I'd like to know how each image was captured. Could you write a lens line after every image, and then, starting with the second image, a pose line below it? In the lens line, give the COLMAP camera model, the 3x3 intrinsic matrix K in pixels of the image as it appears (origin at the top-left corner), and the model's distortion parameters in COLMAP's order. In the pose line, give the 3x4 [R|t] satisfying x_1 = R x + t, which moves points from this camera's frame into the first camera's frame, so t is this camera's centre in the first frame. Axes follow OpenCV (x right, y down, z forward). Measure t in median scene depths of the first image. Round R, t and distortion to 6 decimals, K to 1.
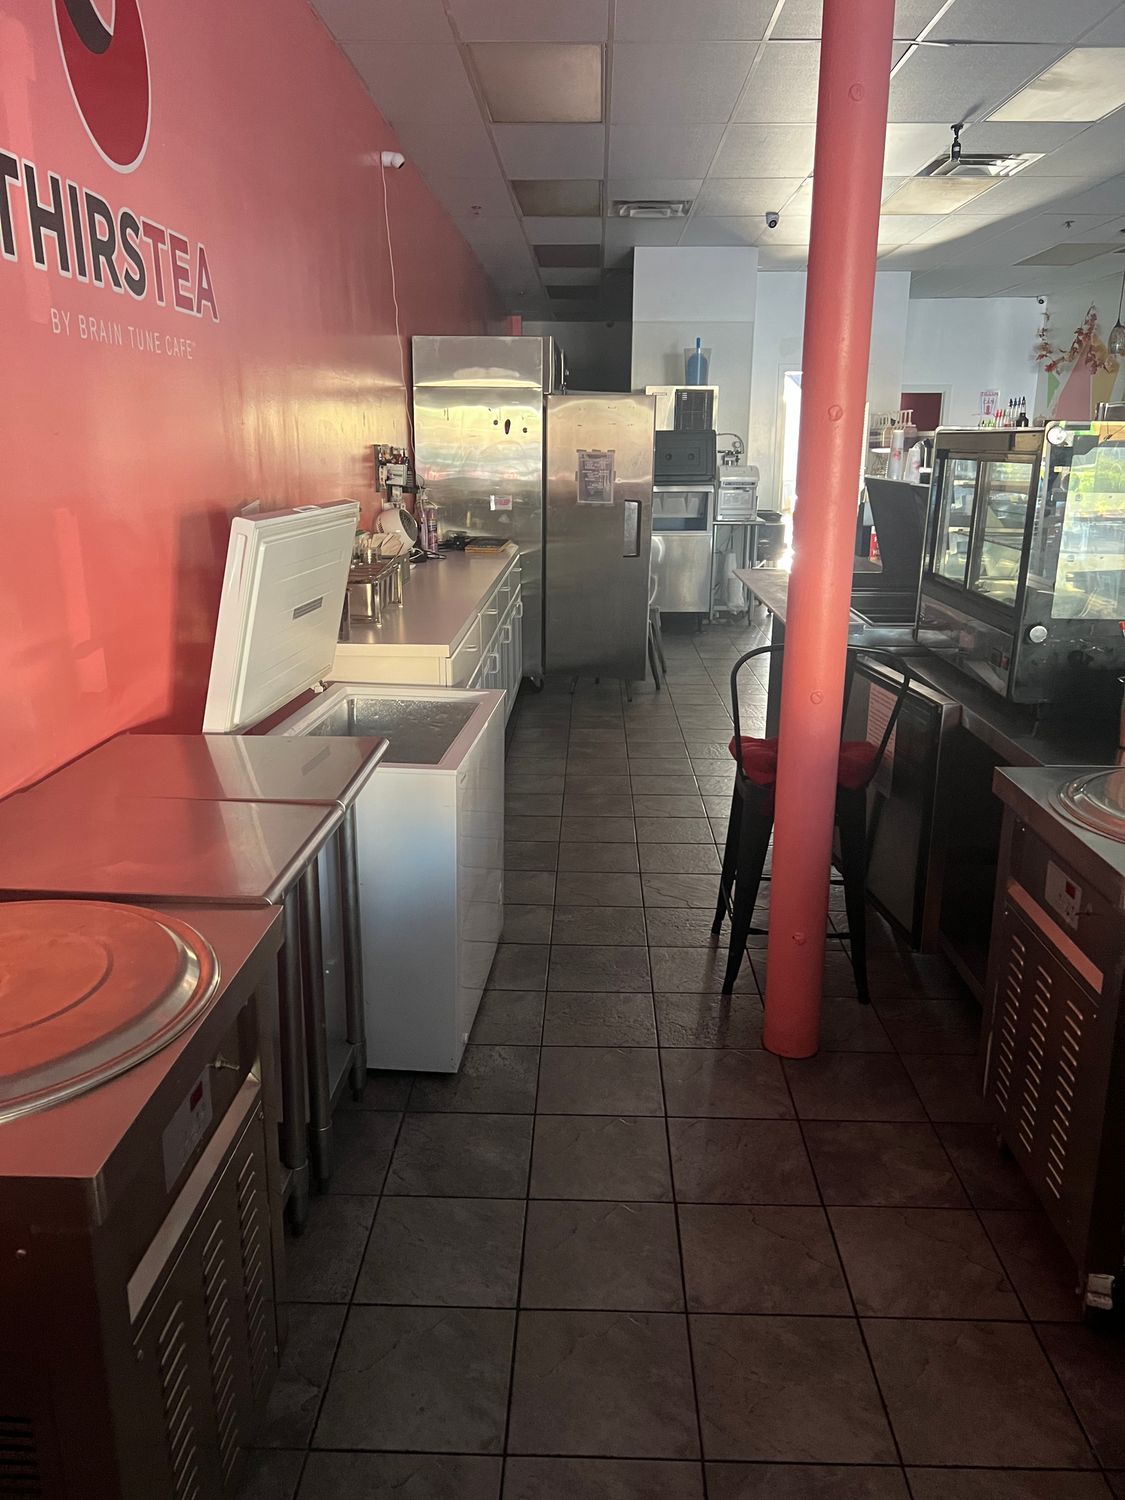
lens RADIAL K [[1127.0, 0, 564.6], [0, 1127.0, 756.1], [0, 0, 1]] dist [0.033252, -0.046286]
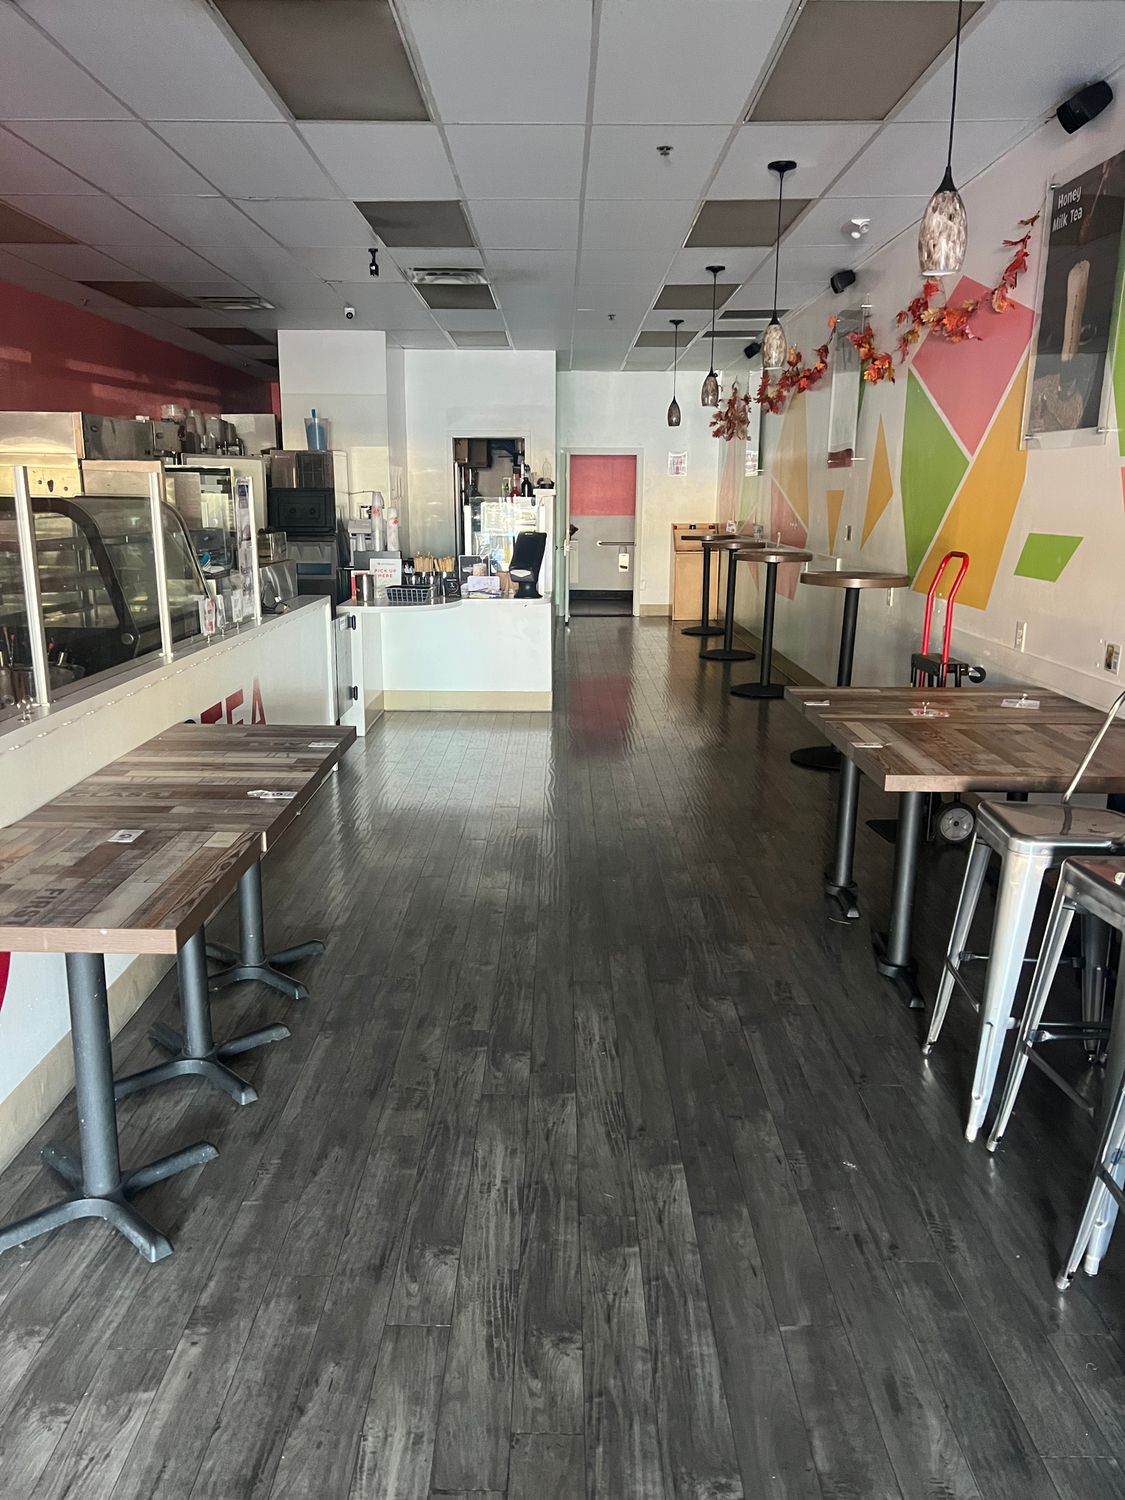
lens RADIAL K [[1115.6, 0, 562.5], [0, 1115.6, 750.0], [0, 0, 1]] dist [0.048050, -0.000293]
pose [[0.999693, -0.001156, 0.024746, 0.529654], [0.002216, 0.999078, -0.042872, 0.043398], [-0.024674, 0.042914, 0.998774, -0.214423]]
